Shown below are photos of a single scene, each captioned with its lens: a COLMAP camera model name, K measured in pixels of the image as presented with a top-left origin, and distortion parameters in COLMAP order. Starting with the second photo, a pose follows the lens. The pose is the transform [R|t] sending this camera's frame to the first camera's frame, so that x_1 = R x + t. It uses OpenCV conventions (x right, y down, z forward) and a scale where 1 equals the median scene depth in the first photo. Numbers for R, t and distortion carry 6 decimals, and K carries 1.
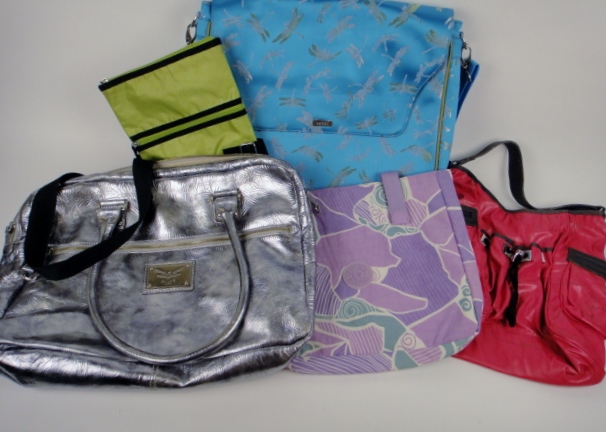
lens RADIAL K [[455.8, 0, 303.0], [0, 455.8, 216.0], [0, 0, 1]] dist [0.000534, 0.003246]
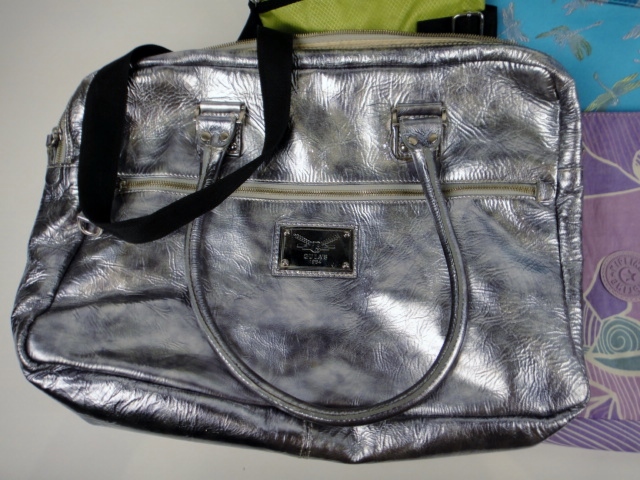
lens RADIAL K [[450.4, 0, 320.0], [0, 450.4, 240.0], [0, 0, 1]] dist [-0.034745, 0.057592]
pose [[0.992068, 0.112207, -0.056664, -0.242532], [-0.089335, 0.946477, 0.310161, -0.057572], [0.088434, -0.302639, 0.948994, 0.423193]]
